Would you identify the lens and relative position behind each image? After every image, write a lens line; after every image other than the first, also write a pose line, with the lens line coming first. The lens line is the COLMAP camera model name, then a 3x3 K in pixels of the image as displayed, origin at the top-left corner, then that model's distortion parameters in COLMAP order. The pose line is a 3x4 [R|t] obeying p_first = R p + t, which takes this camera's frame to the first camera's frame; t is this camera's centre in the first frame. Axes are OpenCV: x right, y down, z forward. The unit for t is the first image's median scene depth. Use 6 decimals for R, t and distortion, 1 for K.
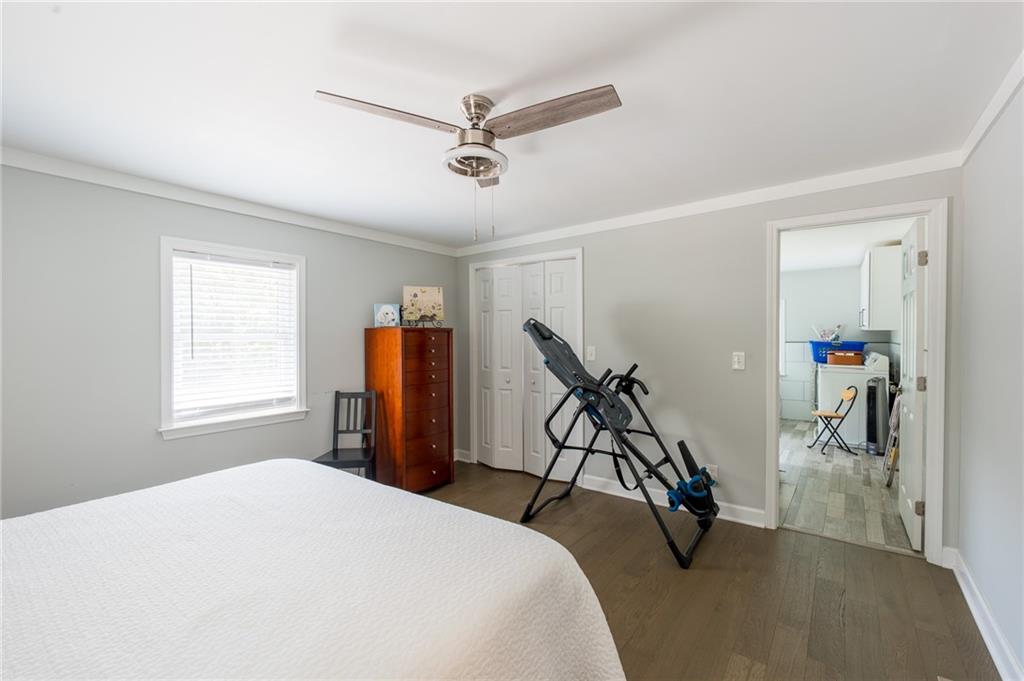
lens RADIAL K [[446.1, 0, 510.3], [0, 446.1, 336.9], [0, 0, 1]] dist [-0.000338, -0.000237]
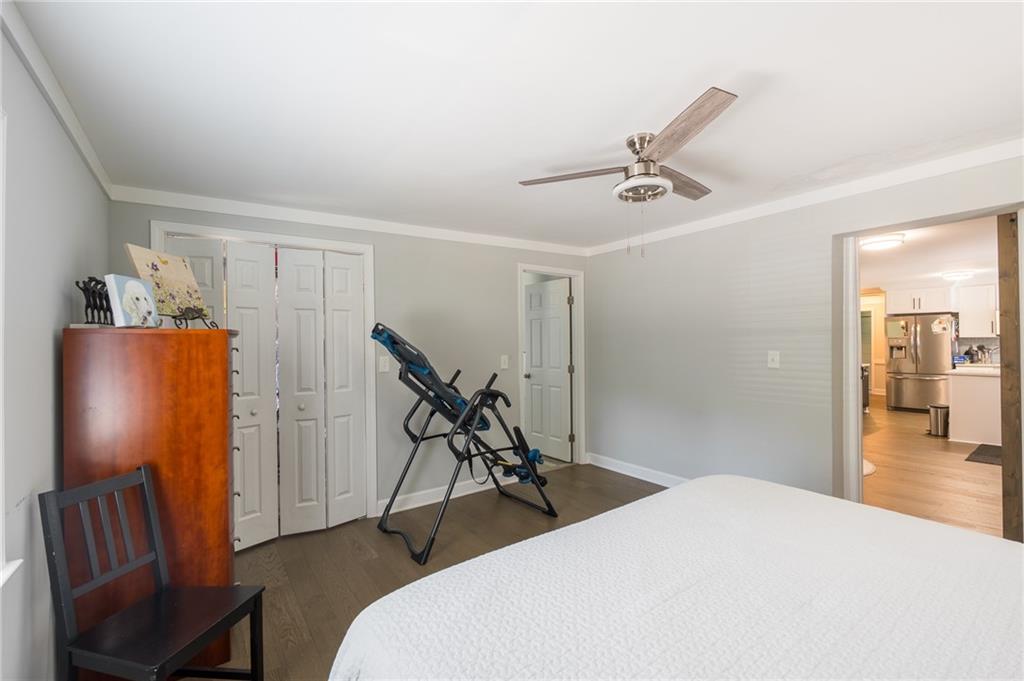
lens RADIAL K [[446.1, 0, 514.2], [0, 446.1, 343.4], [0, 0, 1]] dist [-0.000338, -0.000237]
pose [[0.273921, -0.001305, 0.961751, -0.674356], [0.013857, 0.999901, -0.002590, 0.001287], [-0.961652, 0.014036, 0.273912, 0.535909]]
